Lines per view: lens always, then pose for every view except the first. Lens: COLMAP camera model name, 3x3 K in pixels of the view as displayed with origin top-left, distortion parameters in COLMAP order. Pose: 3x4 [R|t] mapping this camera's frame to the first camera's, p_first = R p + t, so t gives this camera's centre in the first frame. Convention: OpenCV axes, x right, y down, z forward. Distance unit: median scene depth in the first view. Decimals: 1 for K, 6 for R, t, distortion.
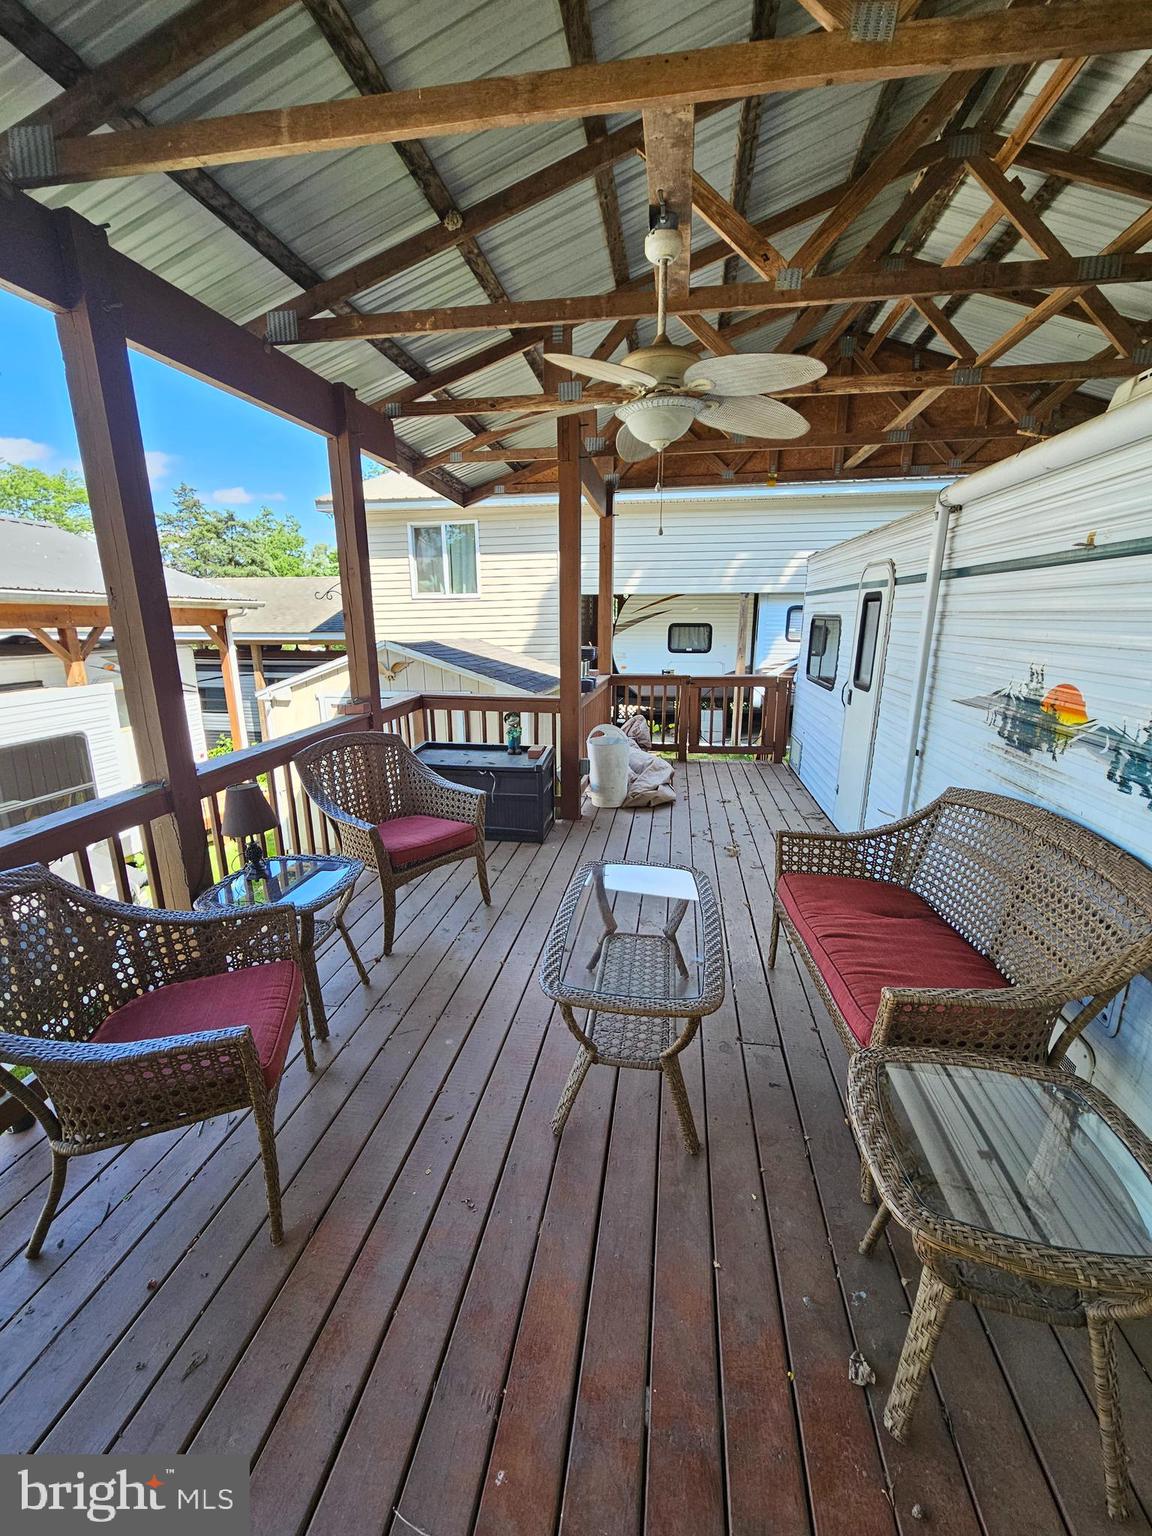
lens RADIAL K [[623.1, 0, 567.0], [0, 623.1, 776.1], [0, 0, 1]] dist [-0.001080, -0.000342]
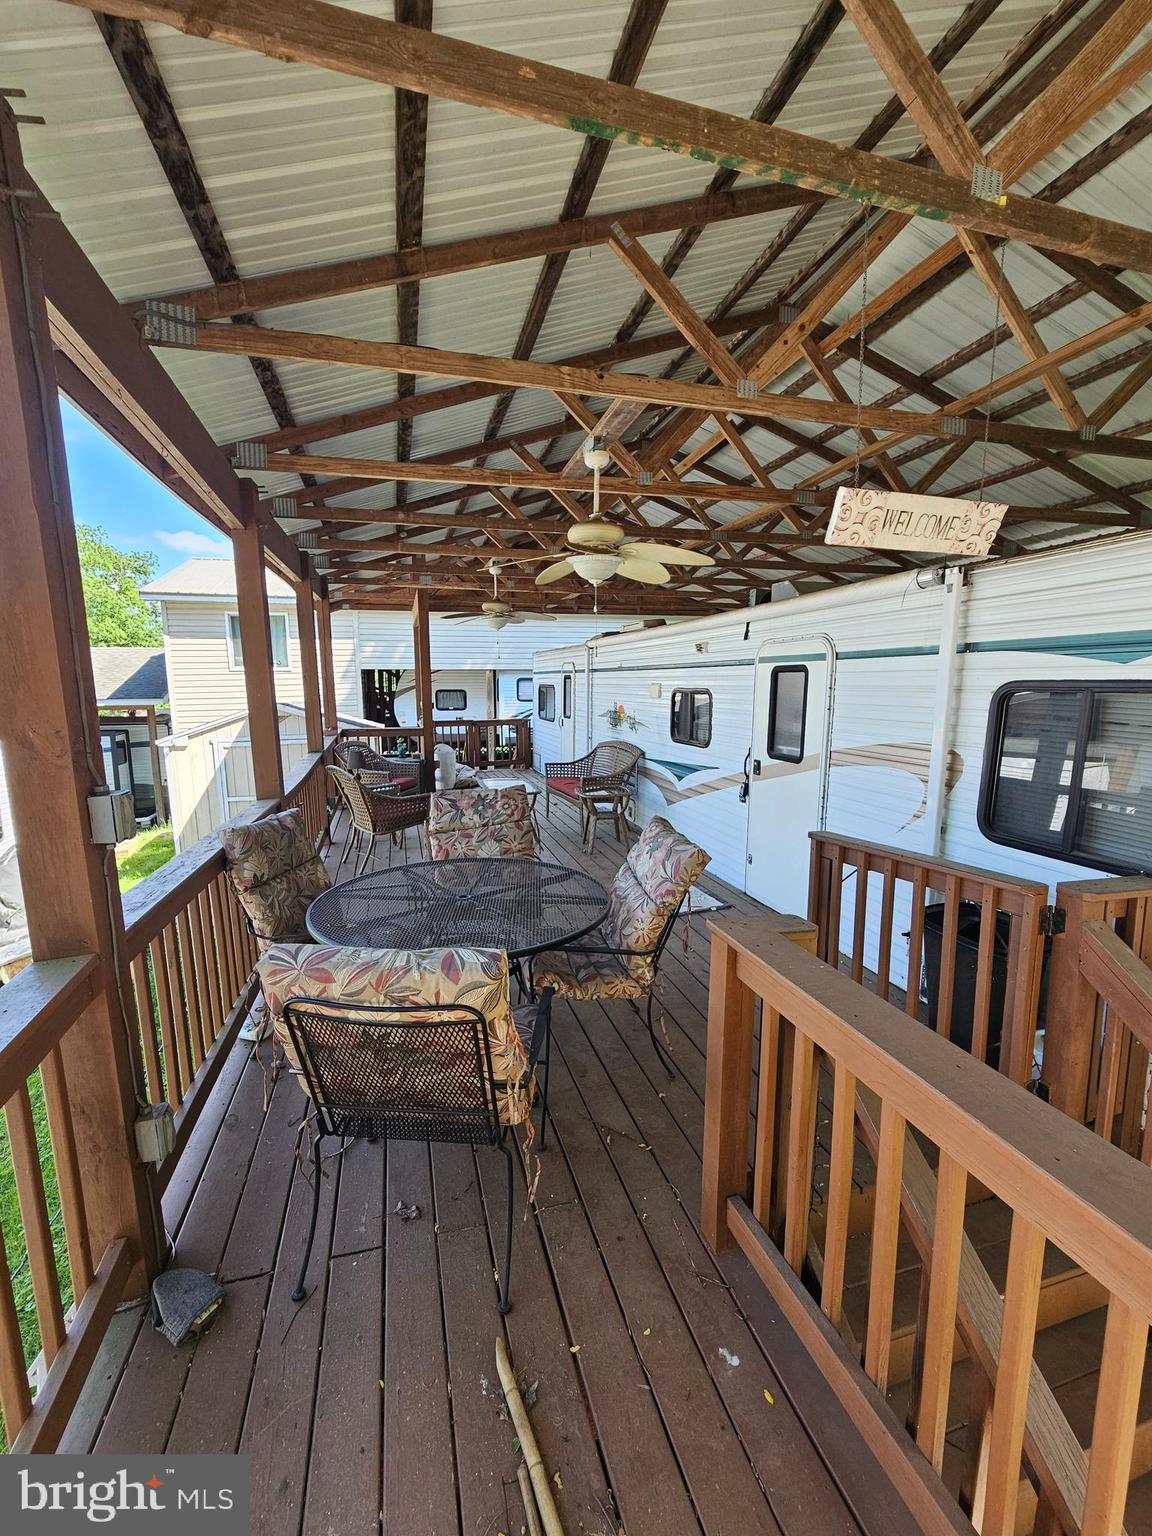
lens RADIAL K [[623.1, 0, 539.8], [0, 623.1, 773.9], [0, 0, 1]] dist [-0.001080, -0.000342]
pose [[0.920075, -0.056935, 0.387582, -0.386979], [0.098120, 0.991338, -0.087301, 0.192645], [-0.379255, 0.118353, 0.917692, -0.774109]]
